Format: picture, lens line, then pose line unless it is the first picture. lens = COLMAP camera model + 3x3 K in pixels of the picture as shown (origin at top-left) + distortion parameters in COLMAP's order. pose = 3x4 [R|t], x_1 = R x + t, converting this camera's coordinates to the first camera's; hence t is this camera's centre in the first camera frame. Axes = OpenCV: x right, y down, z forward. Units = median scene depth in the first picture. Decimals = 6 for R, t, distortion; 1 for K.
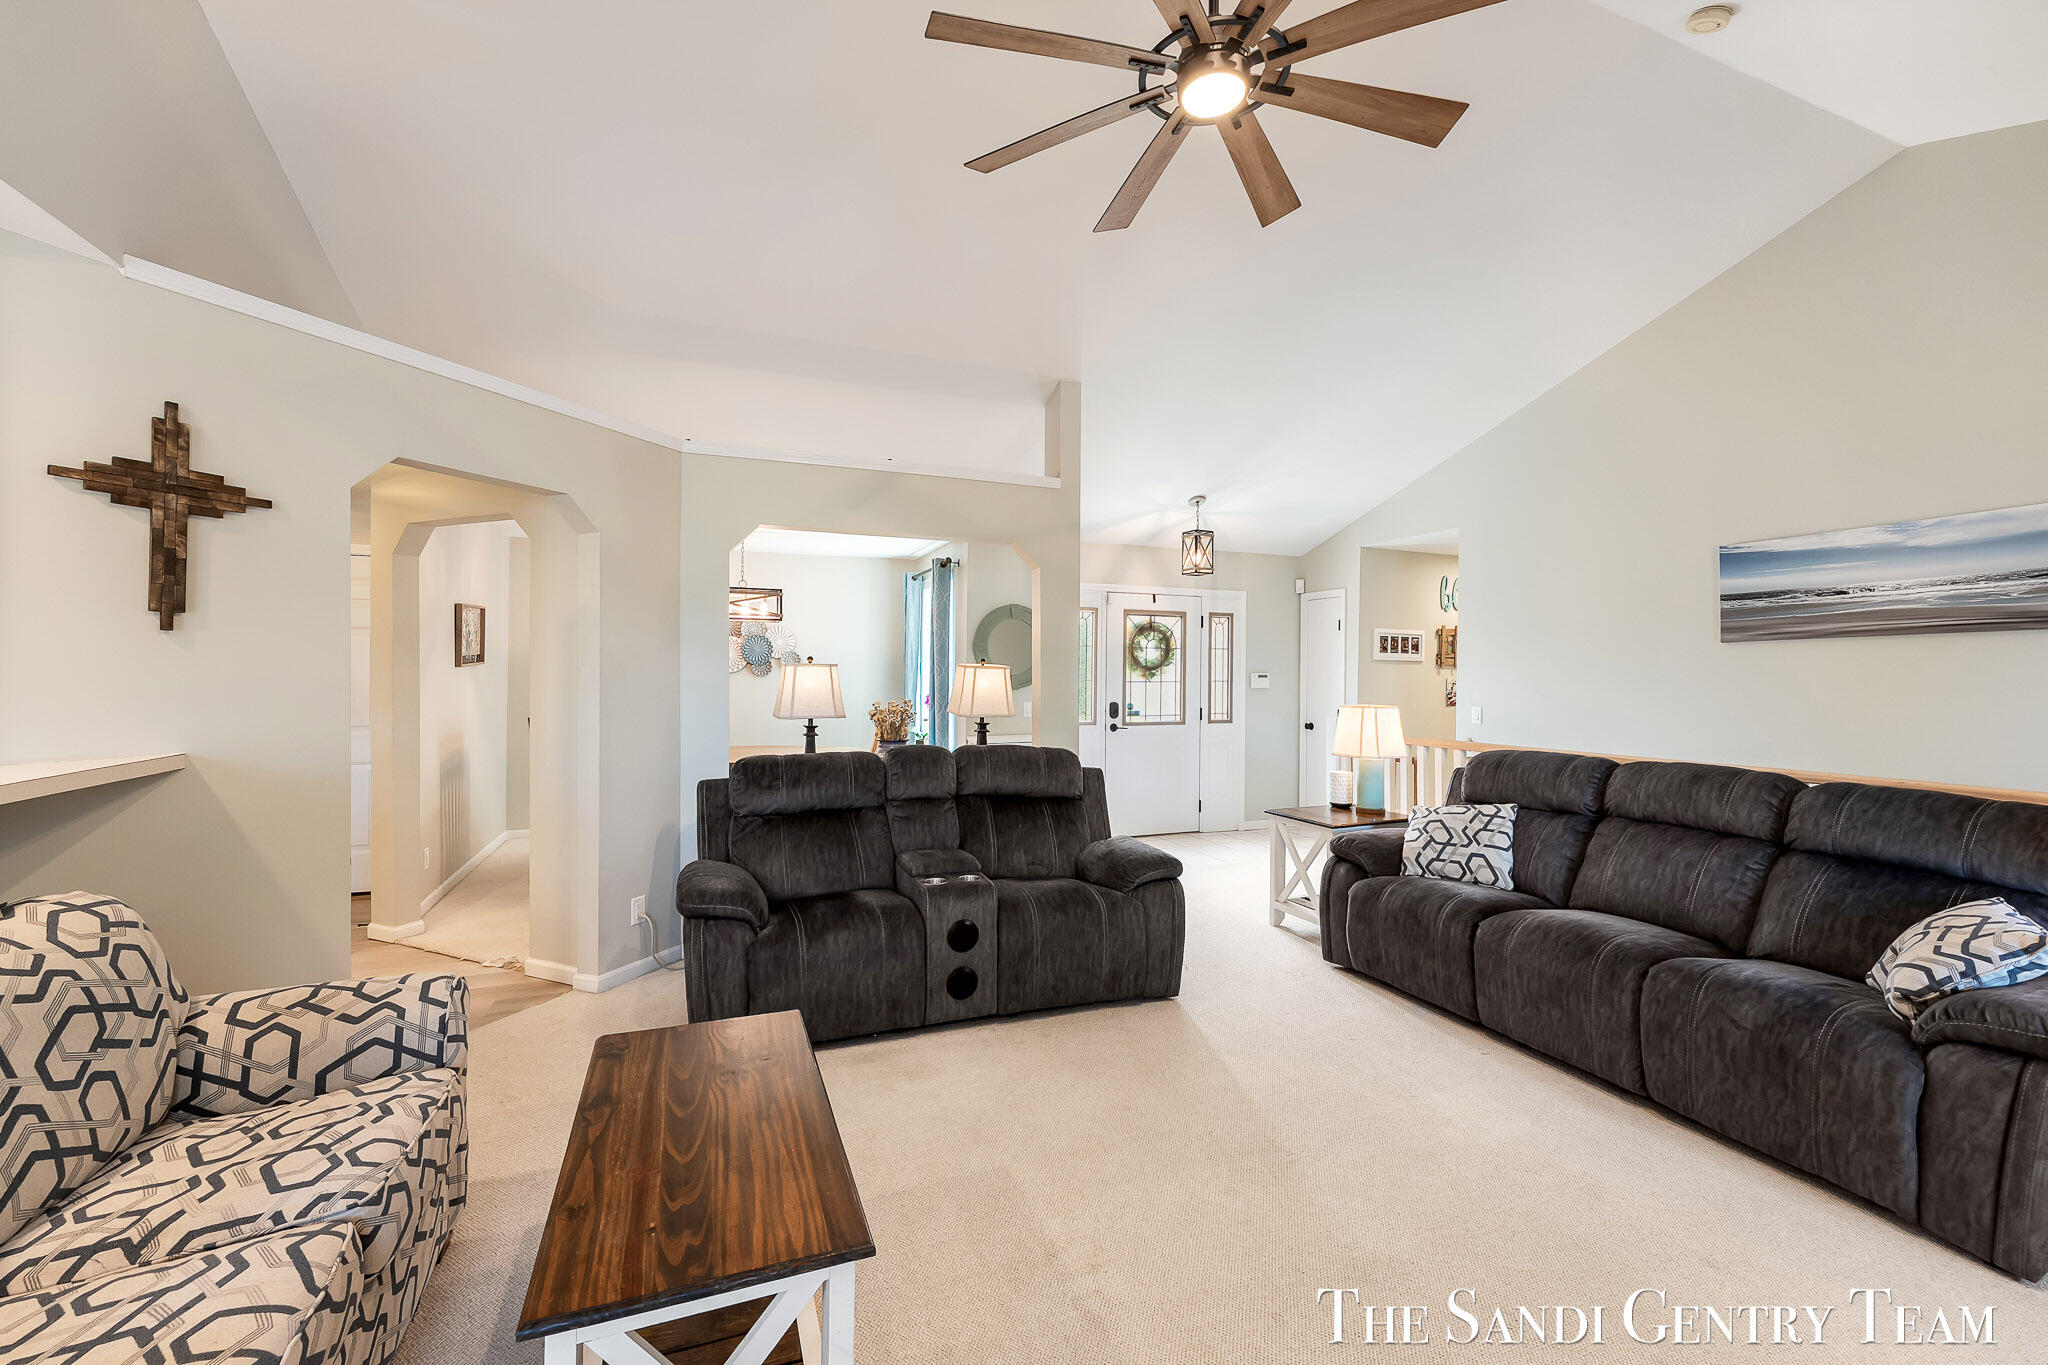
lens RADIAL K [[816.1, 0, 1022.7], [0, 816.1, 670.4], [0, 0, 1]] dist [0.000274, -0.000342]
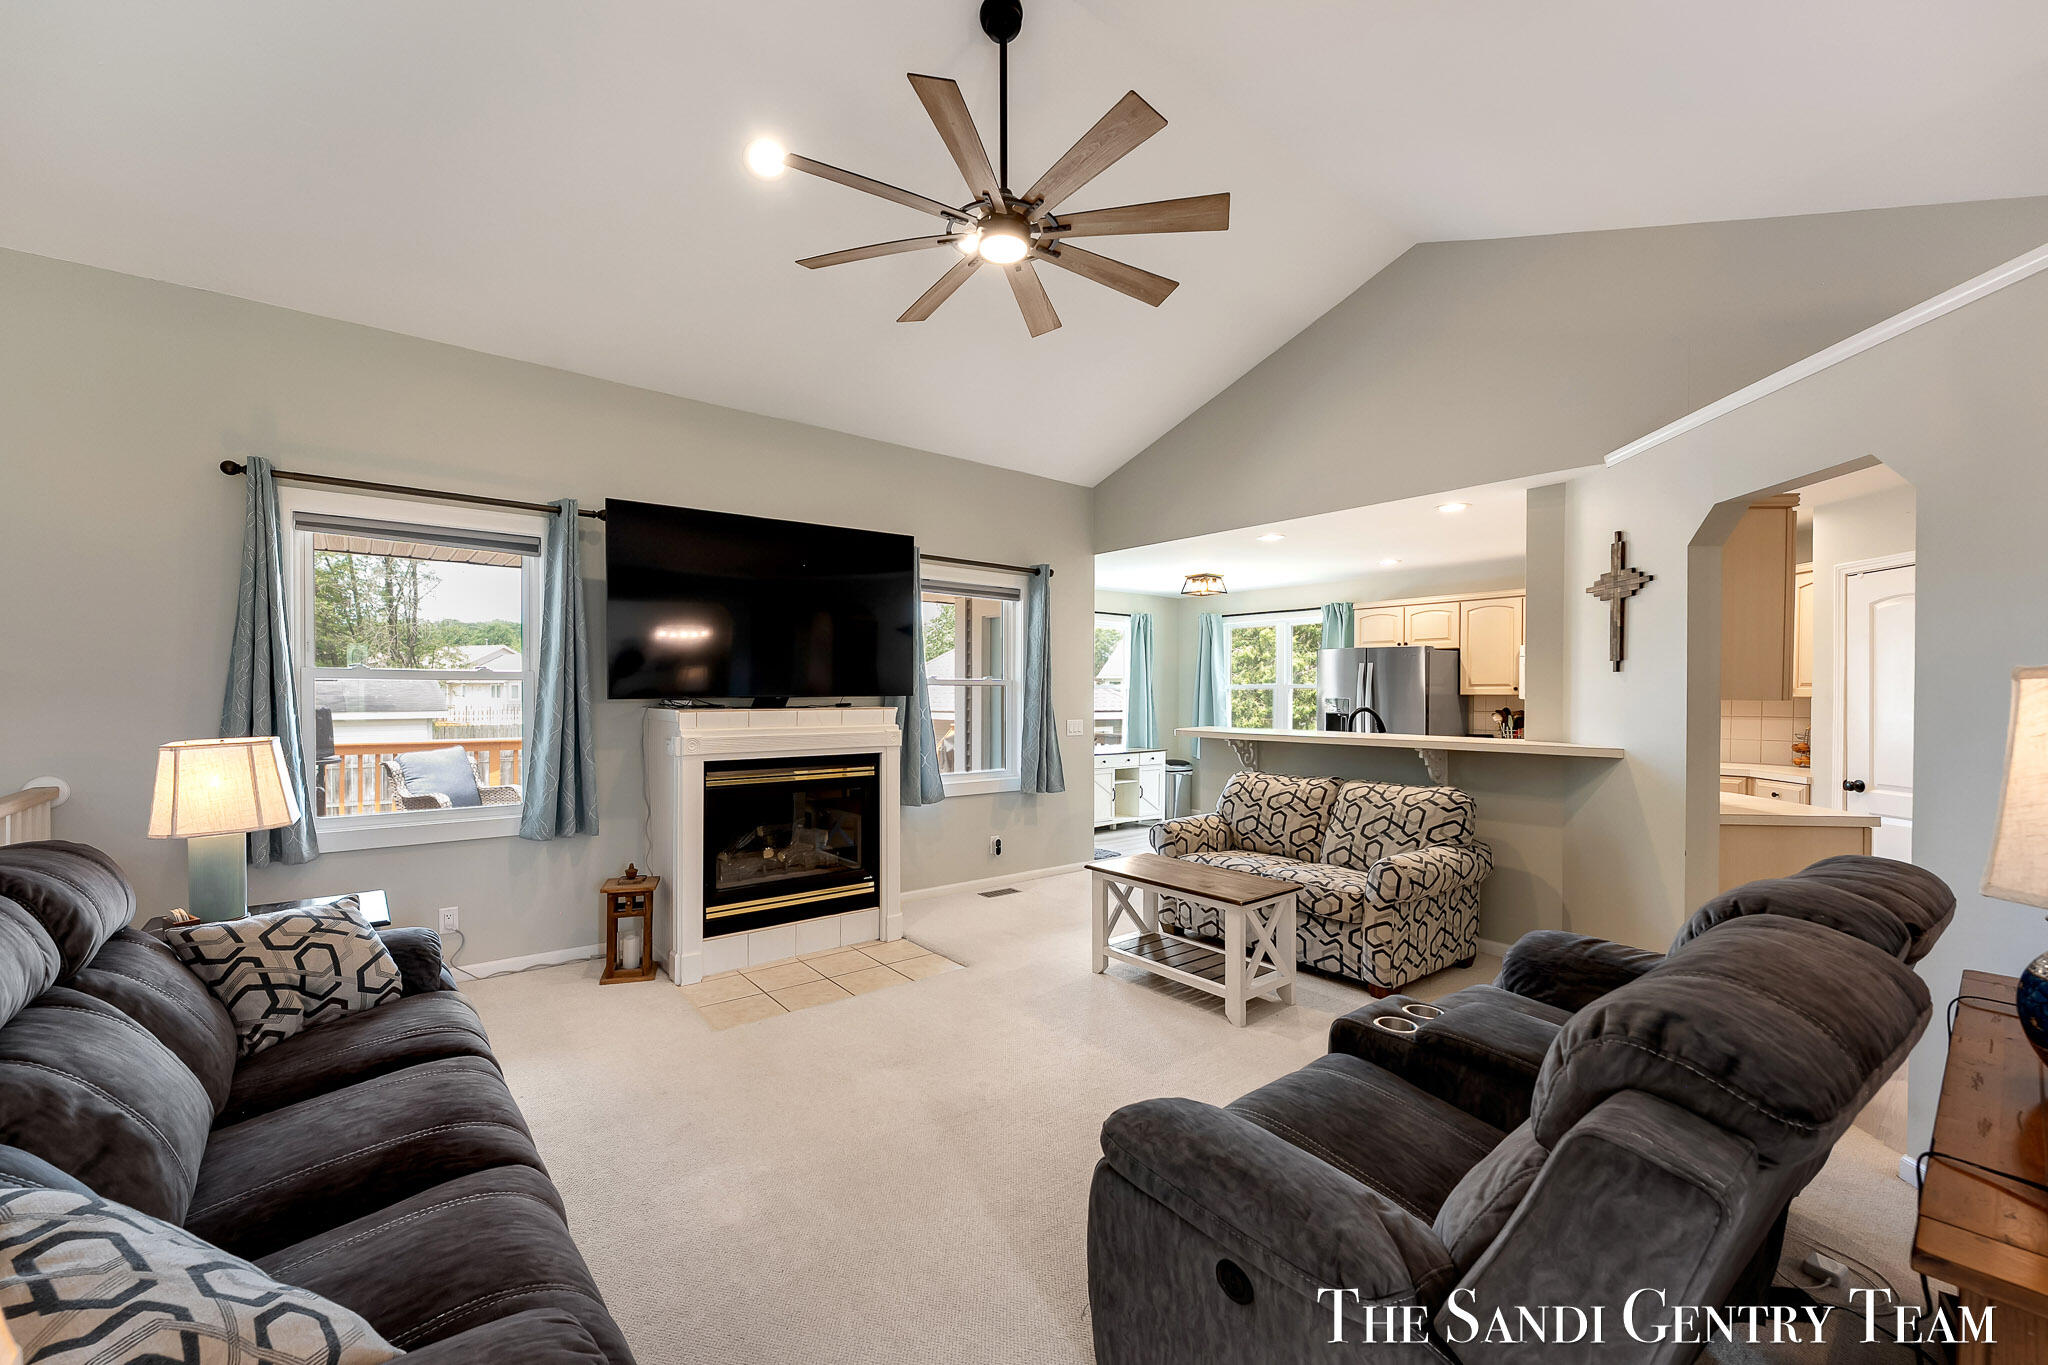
lens RADIAL K [[816.1, 0, 1021.7], [0, 816.1, 695.4], [0, 0, 1]] dist [0.000274, -0.000342]
pose [[-0.952975, -0.008040, -0.302942, 0.401274], [-0.007338, 0.999967, -0.003455, 0.008776], [0.302960, -0.001070, -0.953003, 1.522357]]
